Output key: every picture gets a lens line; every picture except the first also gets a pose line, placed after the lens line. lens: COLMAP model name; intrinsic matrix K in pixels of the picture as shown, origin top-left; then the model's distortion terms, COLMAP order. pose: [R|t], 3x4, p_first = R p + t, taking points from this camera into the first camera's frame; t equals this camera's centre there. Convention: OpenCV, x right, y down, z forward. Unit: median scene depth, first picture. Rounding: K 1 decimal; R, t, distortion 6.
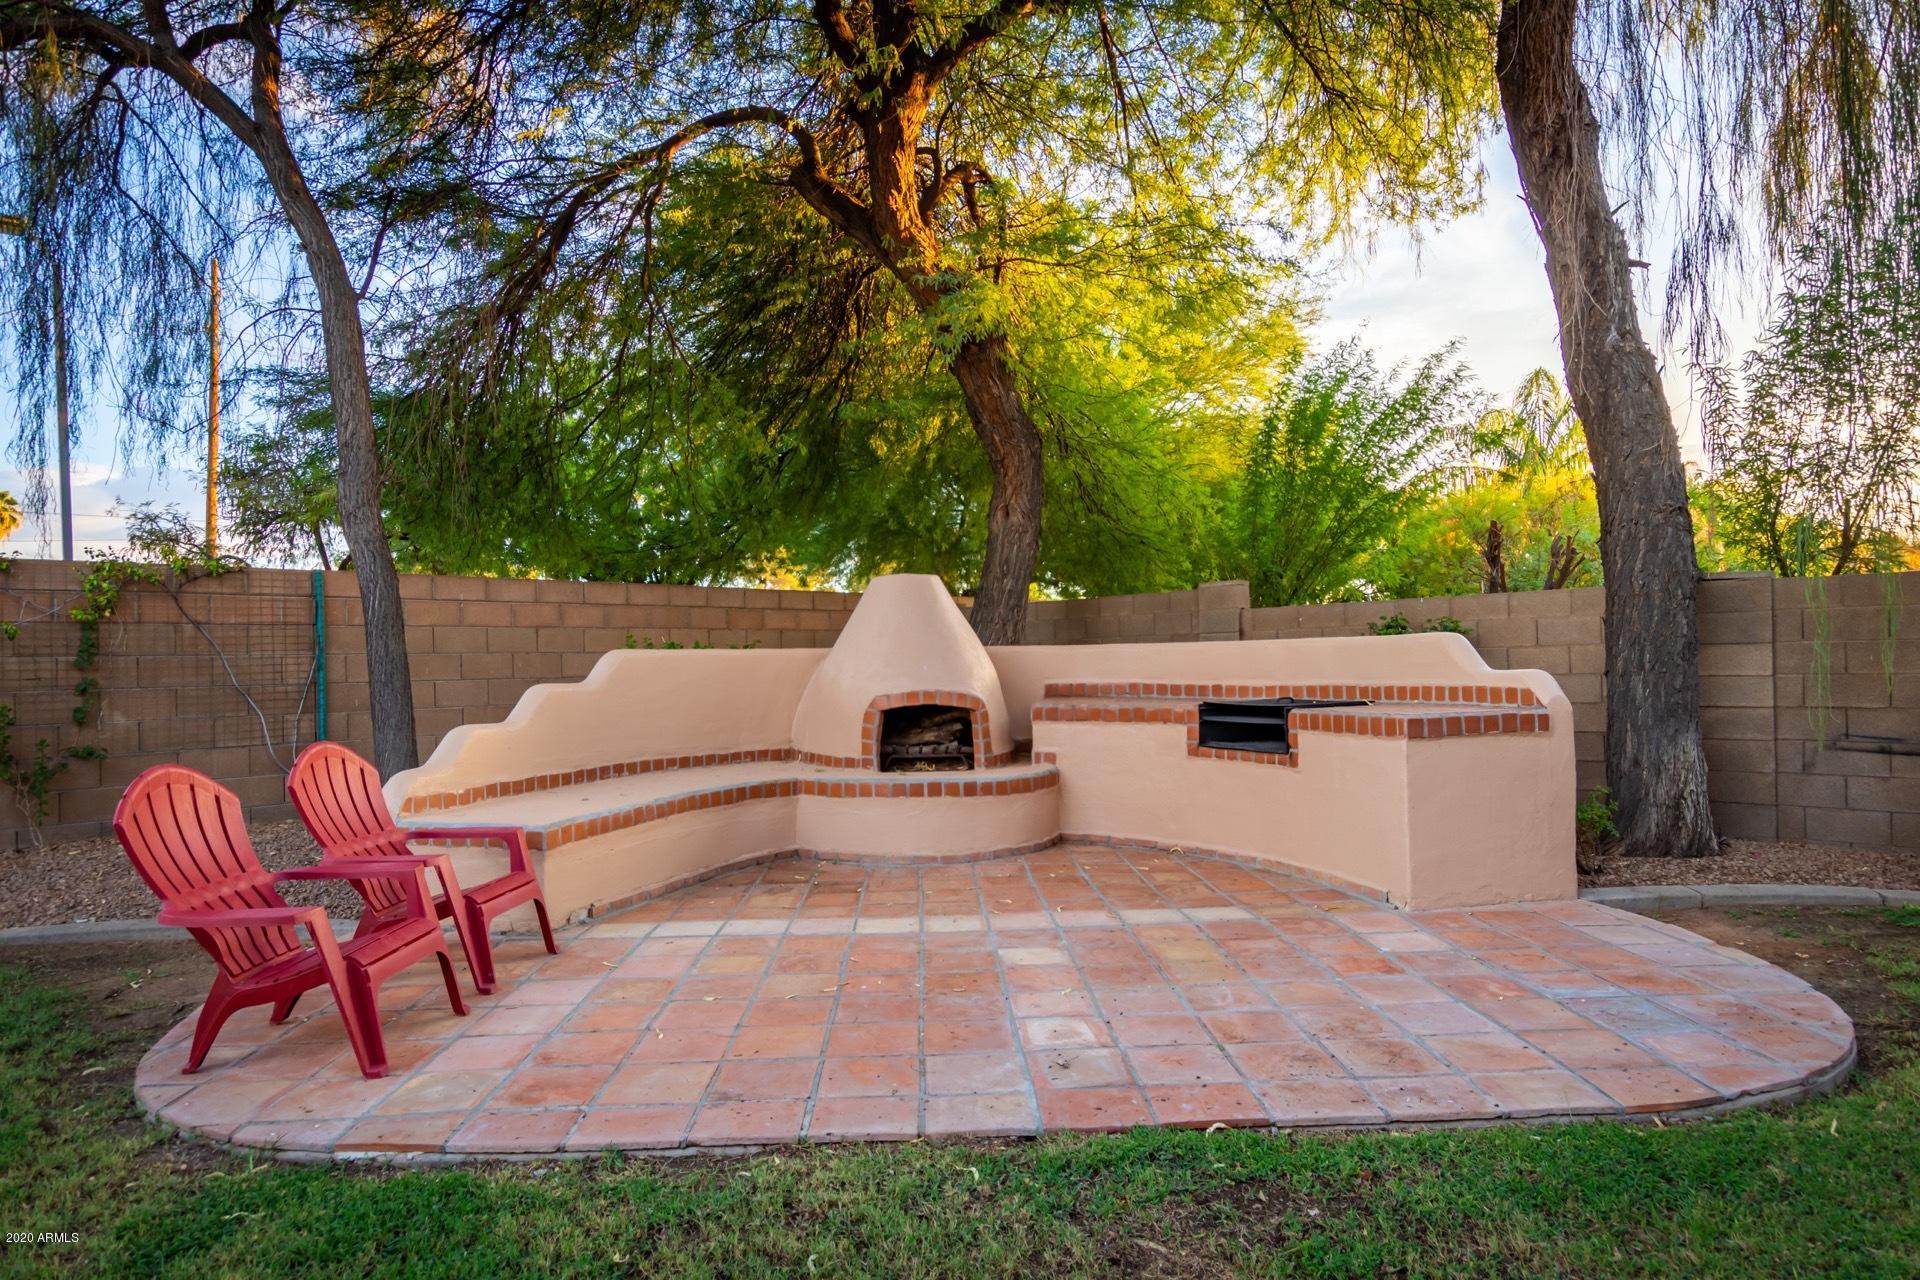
lens RADIAL K [[1038.5, 0, 961.8], [0, 1038.5, 640.4], [0, 0, 1]] dist [0.006672, -0.000045]
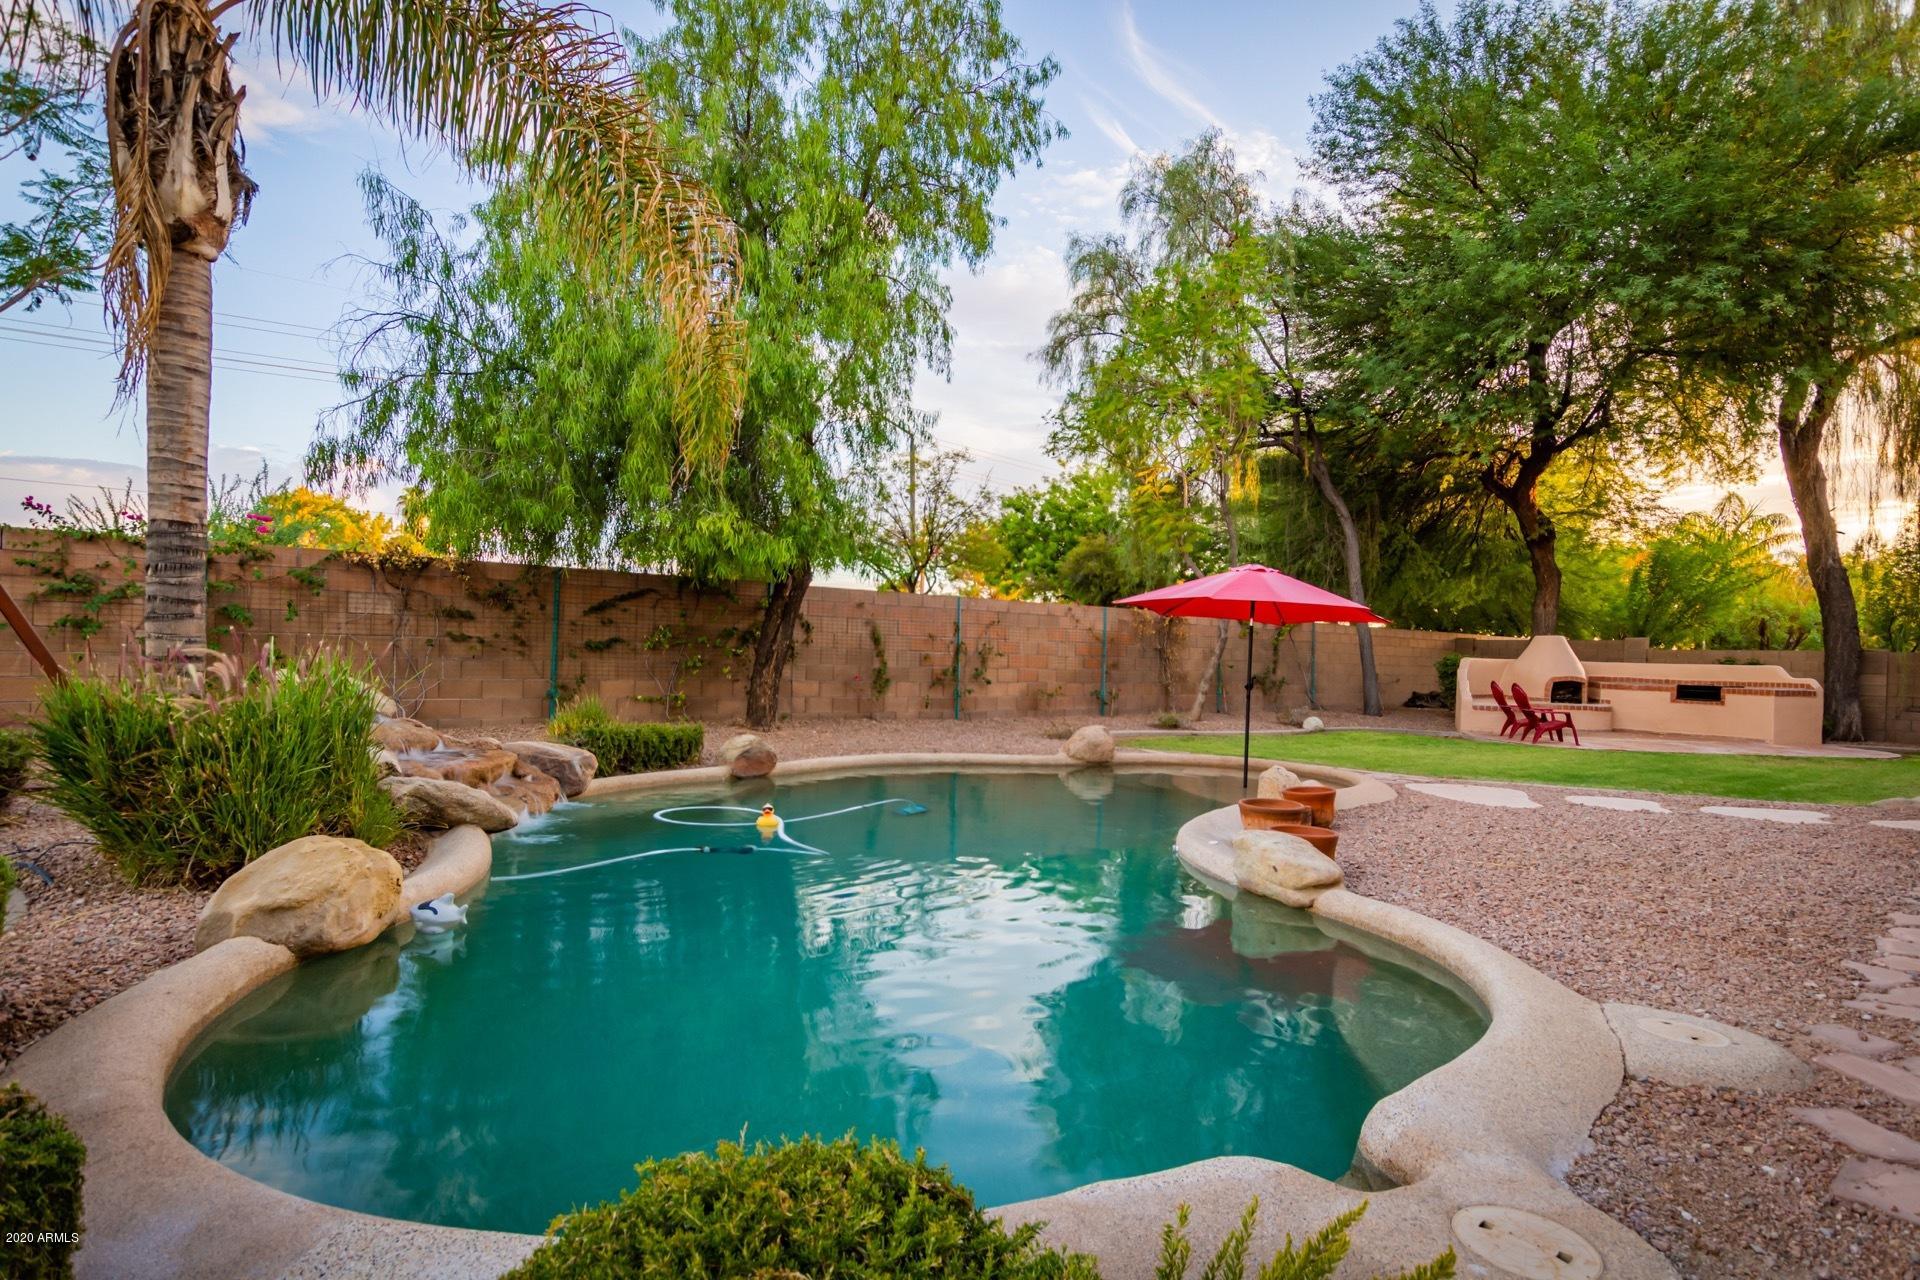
lens RADIAL K [[984.9, 0, 962.3], [0, 984.9, 641.1], [0, 0, 1]] dist [0.005437, 0.000965]
pose [[0.994930, 0.047017, -0.088907, -1.534661], [-0.046556, 0.998889, 0.007259, 0.010062], [0.089149, -0.003083, 0.996014, -1.964406]]
